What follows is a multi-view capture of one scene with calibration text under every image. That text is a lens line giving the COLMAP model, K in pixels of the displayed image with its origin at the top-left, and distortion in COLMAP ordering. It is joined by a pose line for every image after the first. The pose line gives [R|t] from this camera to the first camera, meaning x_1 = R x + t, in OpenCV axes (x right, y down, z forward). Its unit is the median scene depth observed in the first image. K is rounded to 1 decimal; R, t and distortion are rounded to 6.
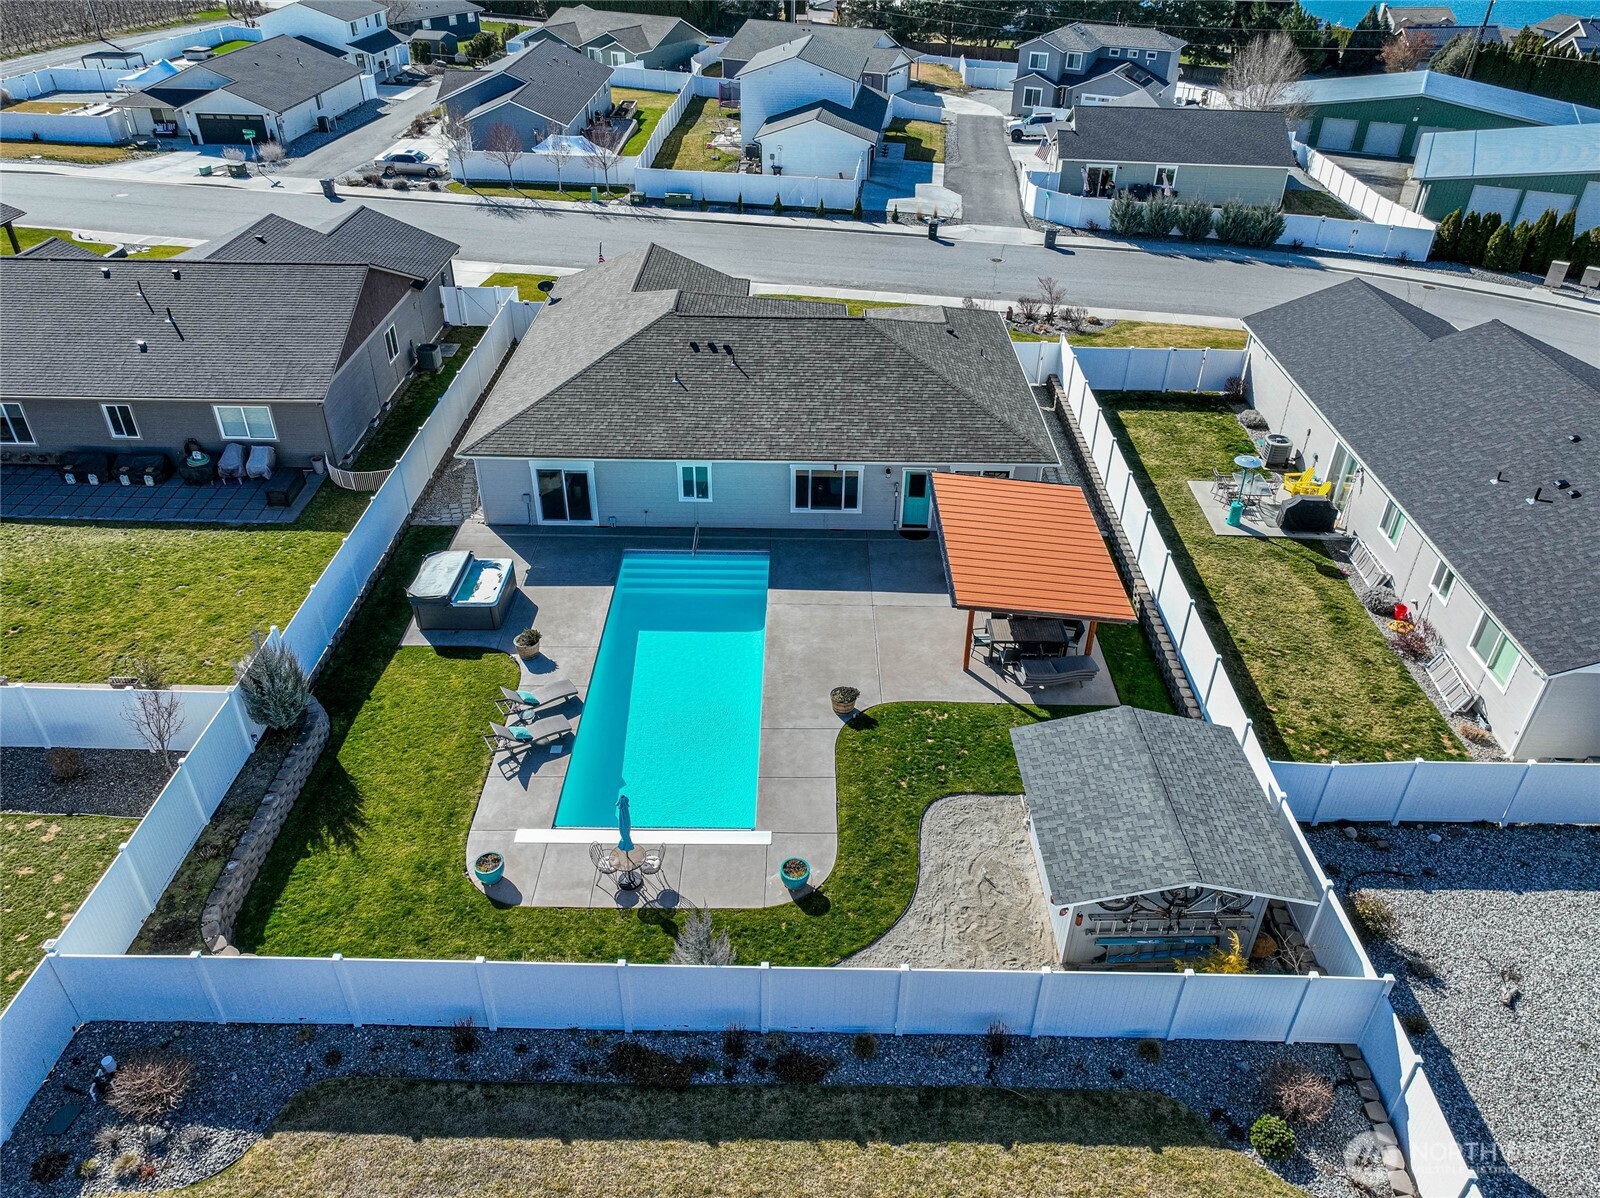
lens RADIAL K [[1125.1, 0, 801.9], [0, 1125.1, 590.8], [0, 0, 1]] dist [0.008235, 0.002766]
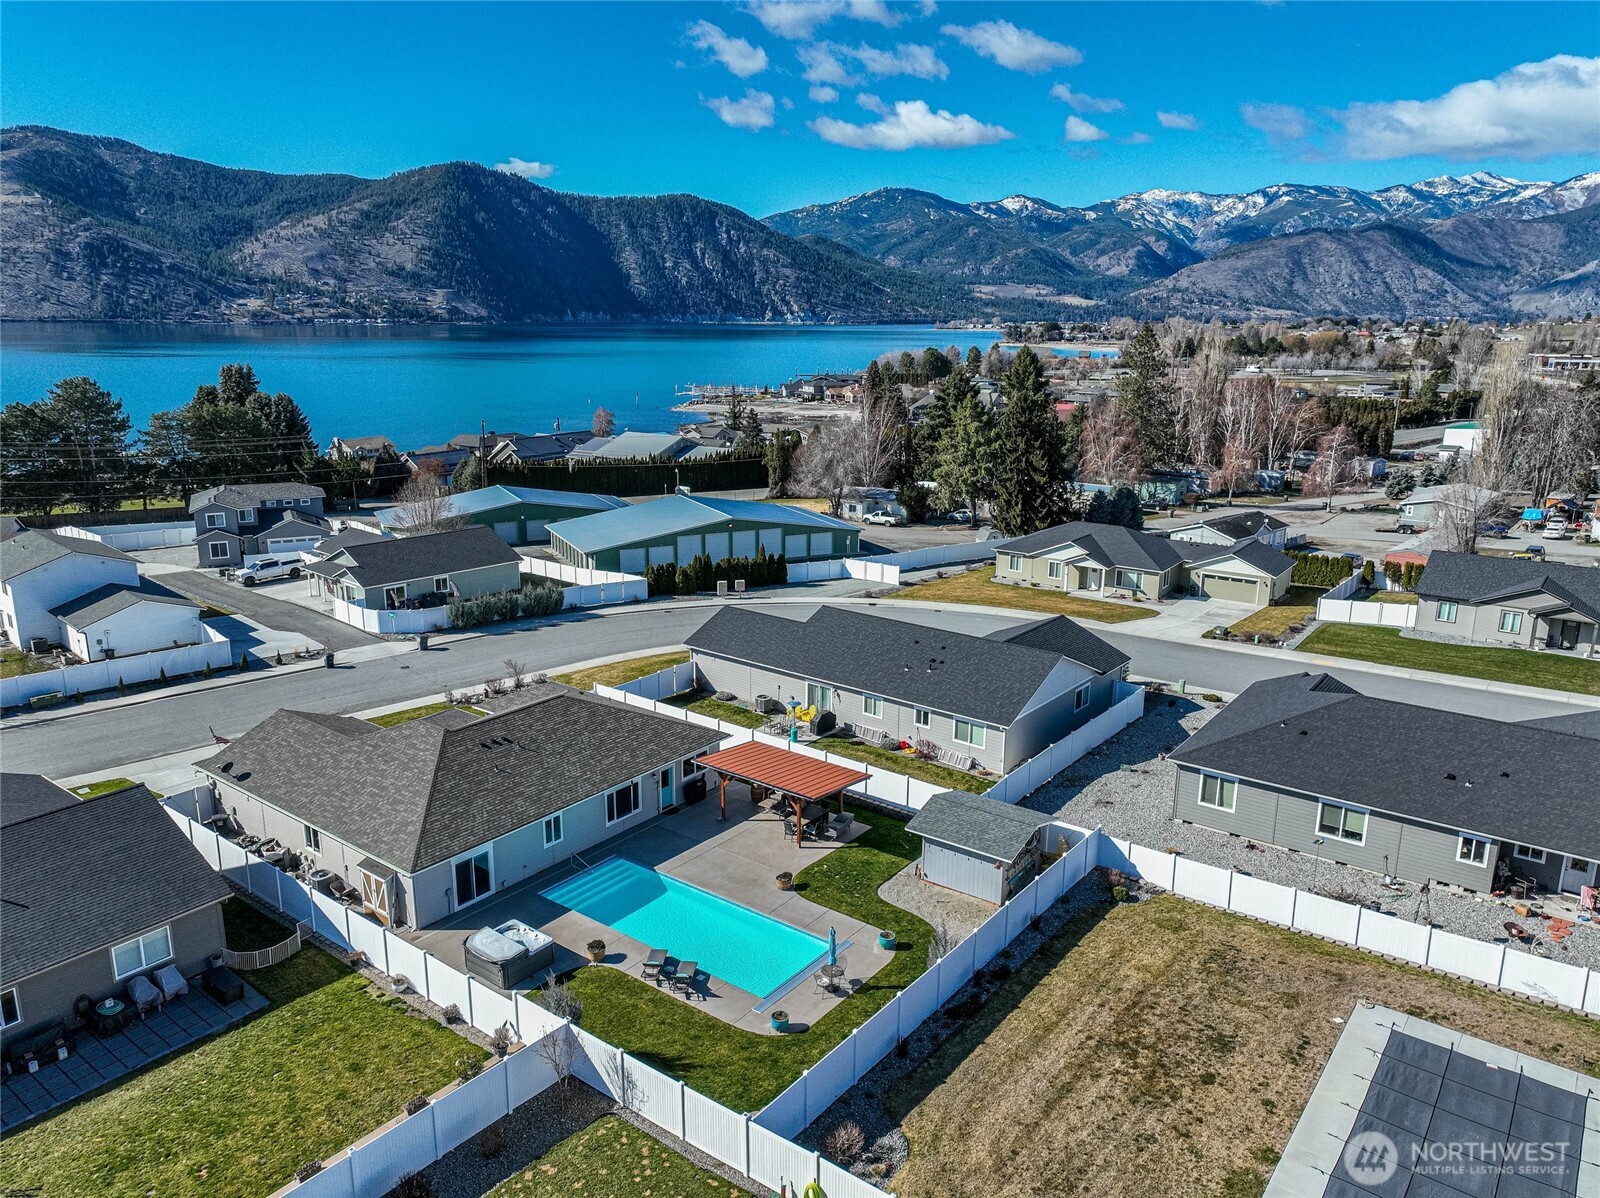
lens RADIAL K [[1125.1, 0, 801.9], [0, 1125.1, 590.8], [0, 0, 1]] dist [0.008235, 0.002766]
pose [[0.603974, -0.199508, 0.771630, -0.903075], [0.439212, 0.891203, -0.113358, -0.066475], [-0.665063, 0.407374, 0.625890, -0.176161]]
